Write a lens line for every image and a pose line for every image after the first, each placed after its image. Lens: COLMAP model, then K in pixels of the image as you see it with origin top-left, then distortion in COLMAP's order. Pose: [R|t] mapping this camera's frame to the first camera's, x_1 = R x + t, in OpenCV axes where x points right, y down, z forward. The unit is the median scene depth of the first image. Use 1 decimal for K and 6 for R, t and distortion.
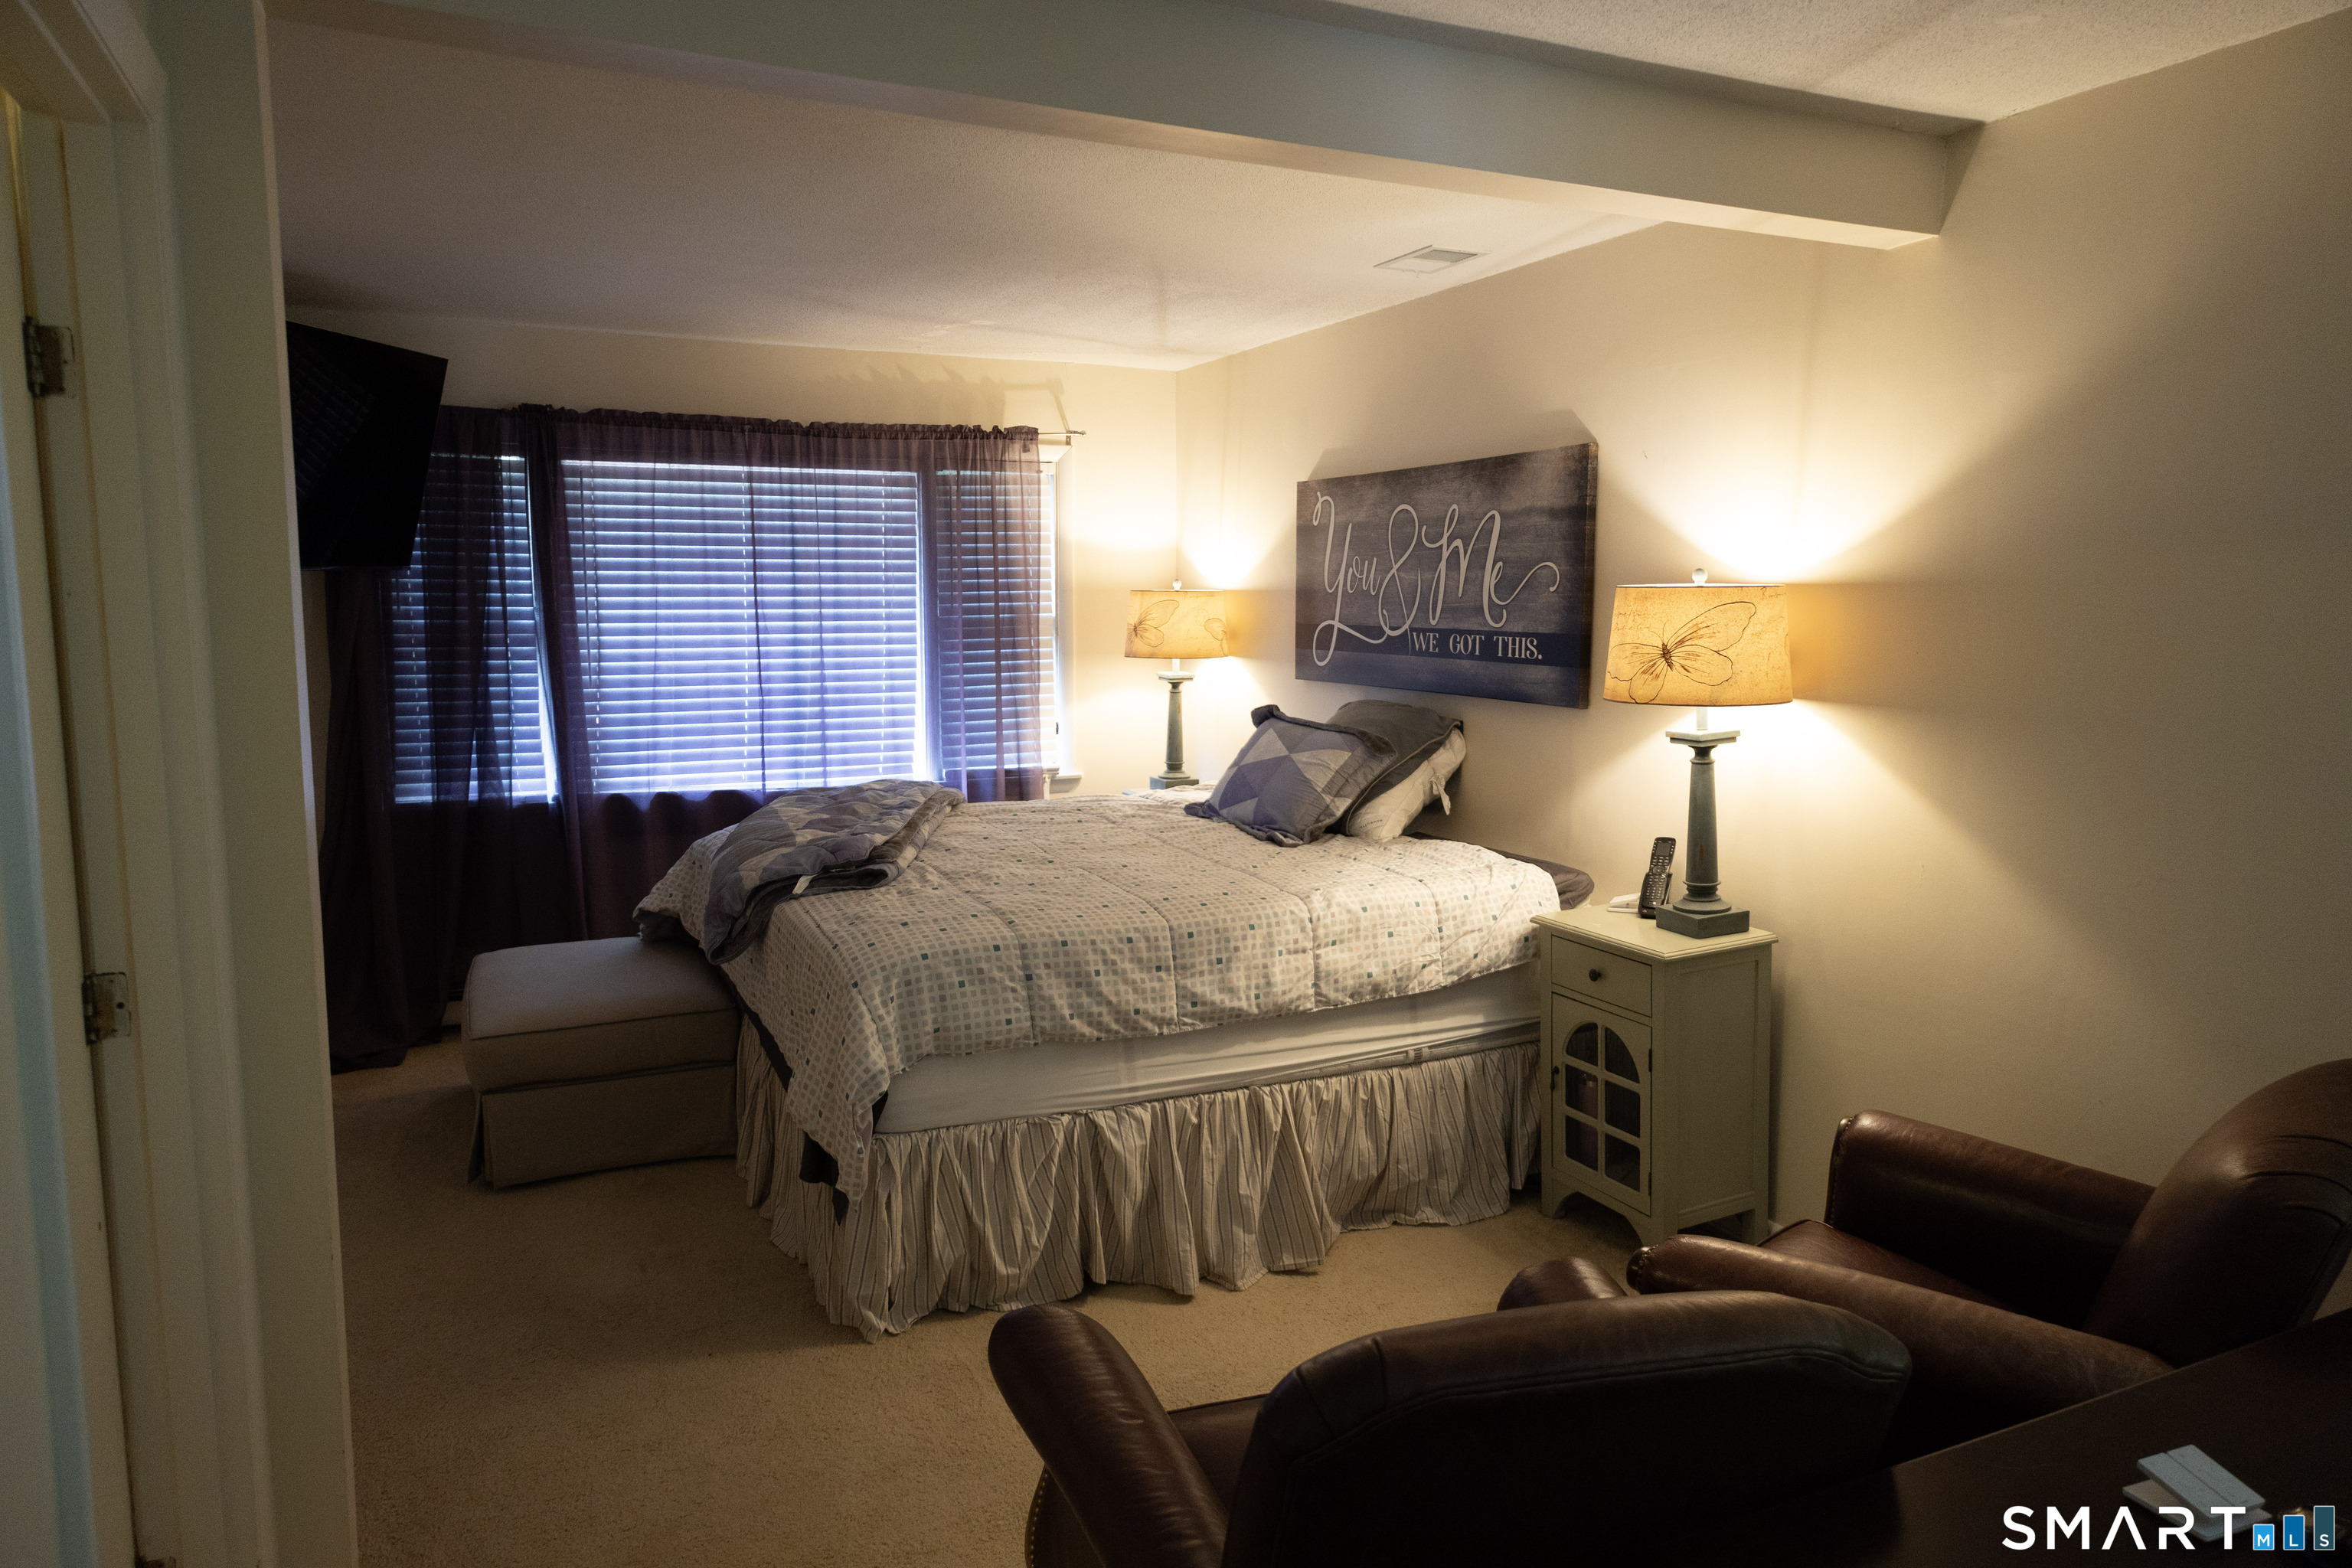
lens RADIAL K [[1523.6, 0, 1176.0], [0, 1523.6, 784.0], [0, 0, 1]] dist [-0.004975, -0.002130]
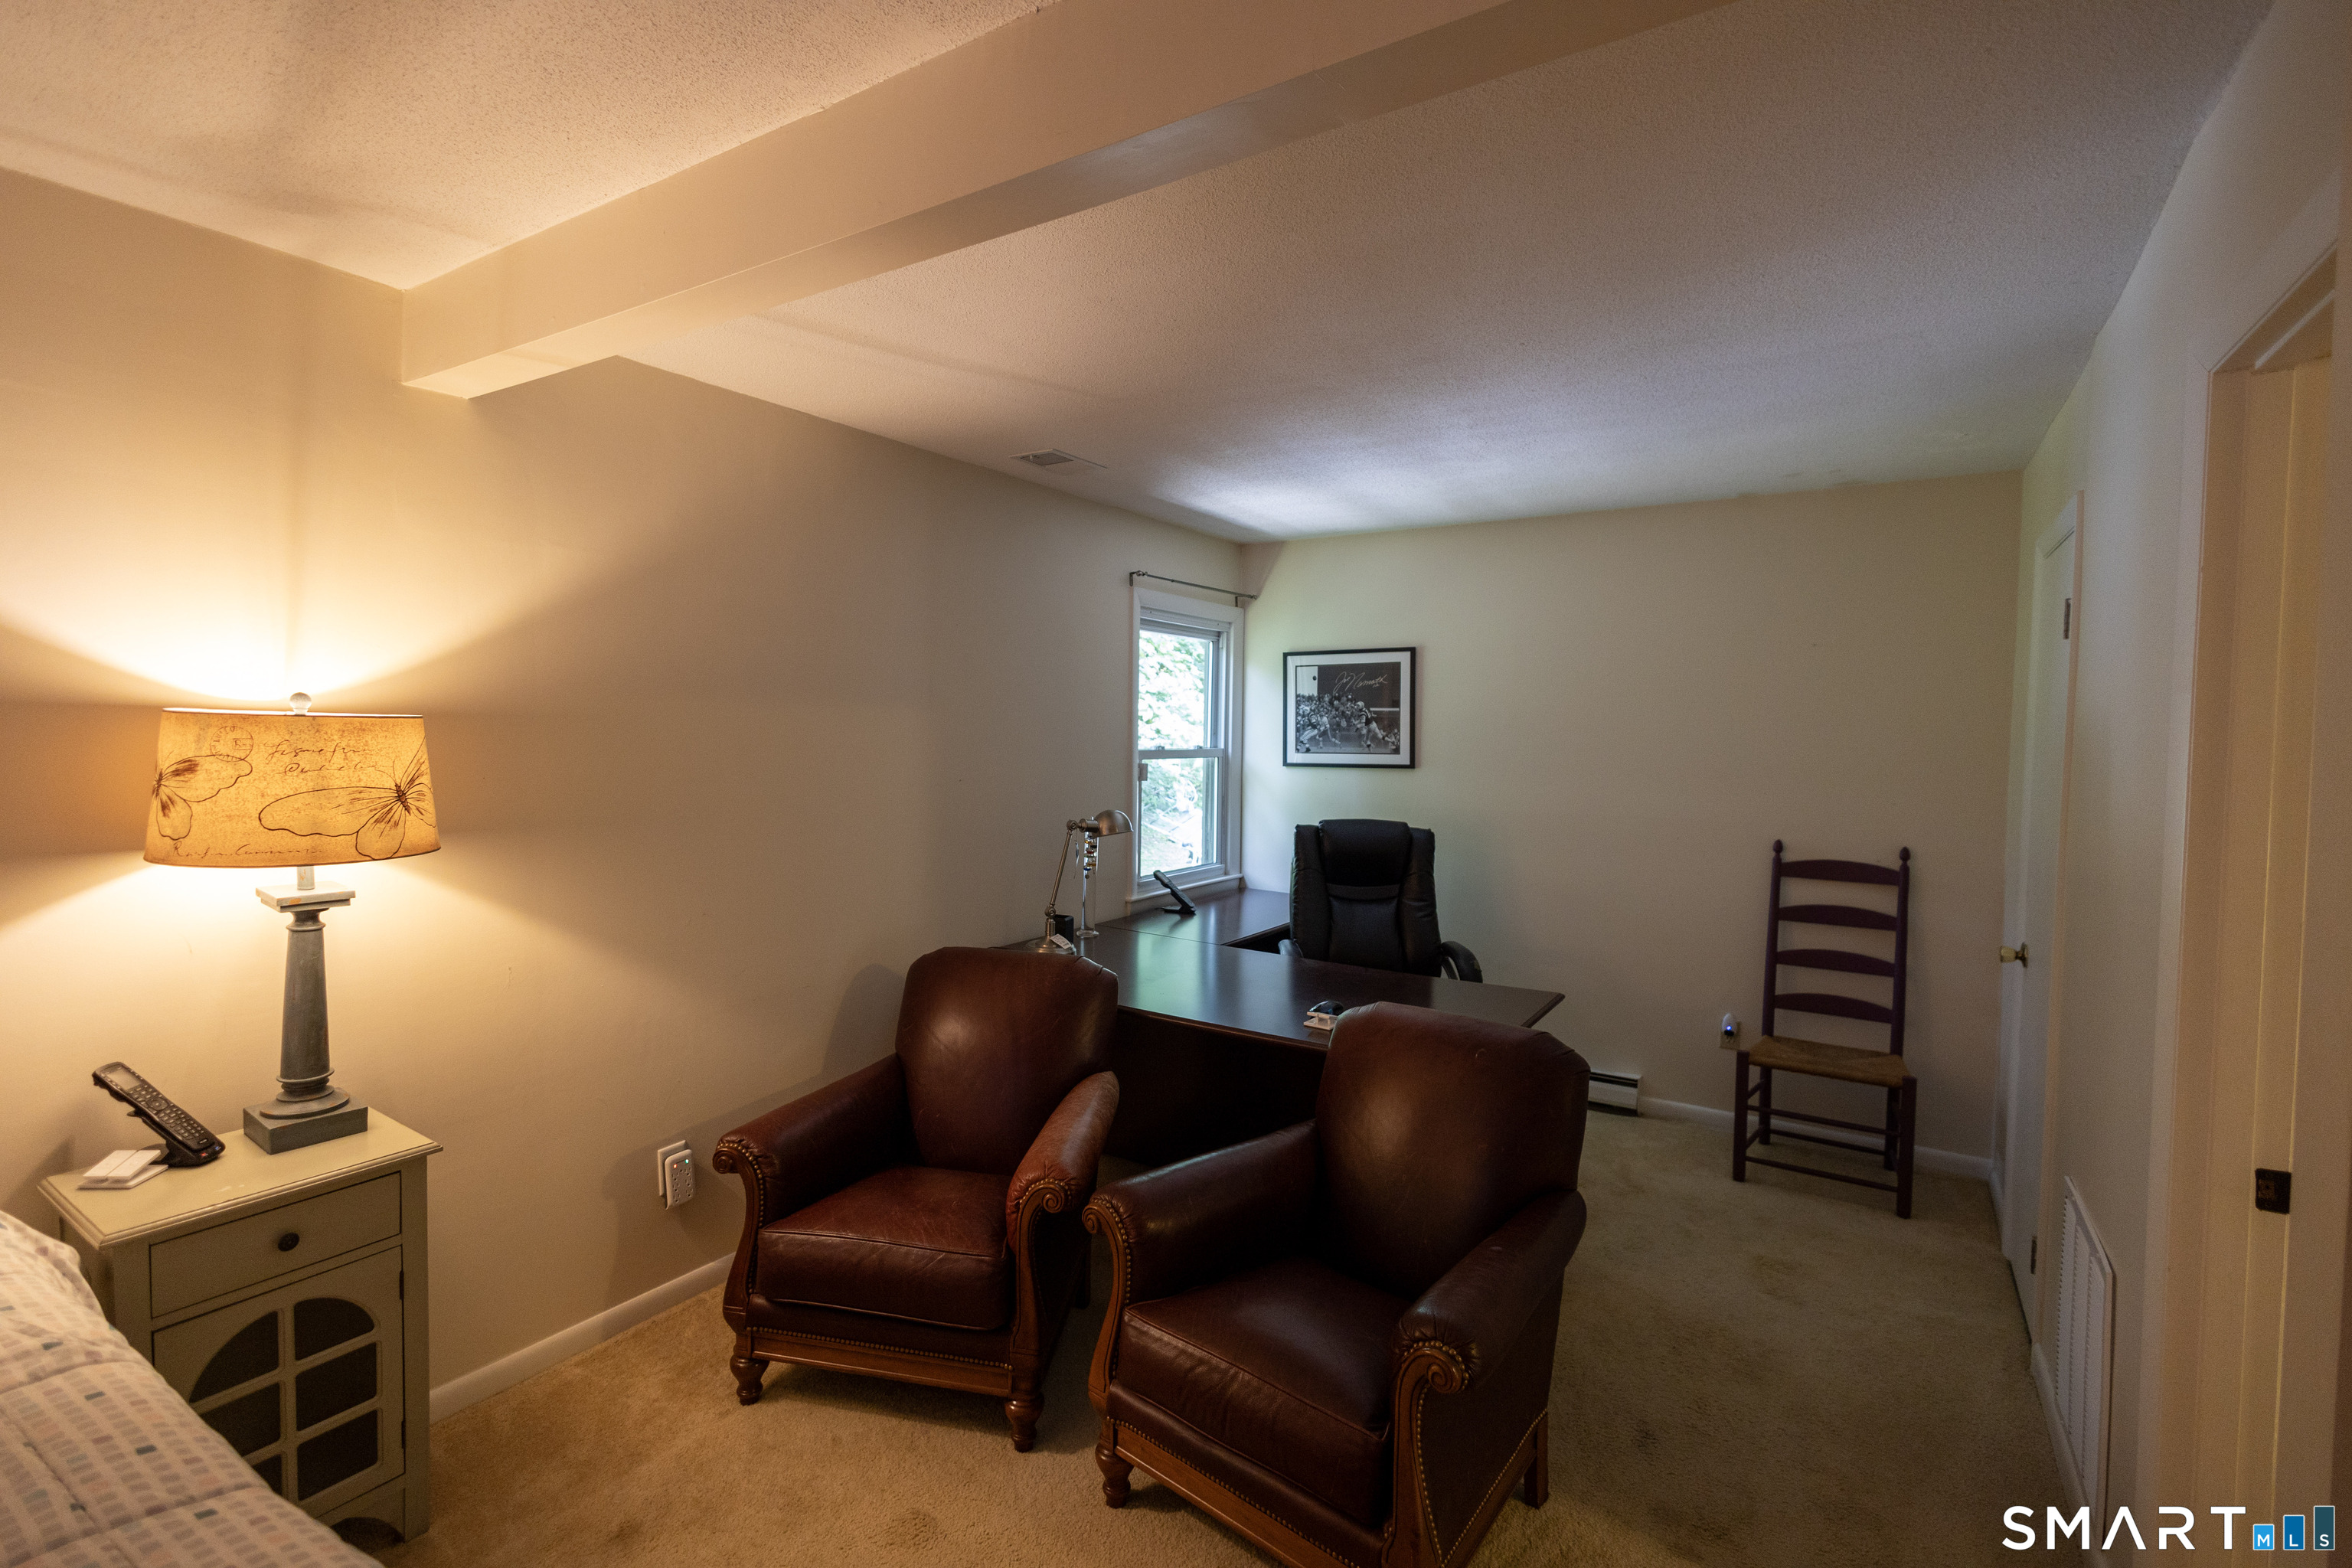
lens RADIAL K [[1098.3, 0, 1176.0], [0, 1098.3, 784.0], [0, 0, 1]] dist [-0.000076, 0.000034]
pose [[-0.533759, -0.035337, 0.844898, -0.410509], [0.102596, 0.989040, 0.106180, -0.108977], [-0.839390, 0.143357, -0.524283, 0.925017]]
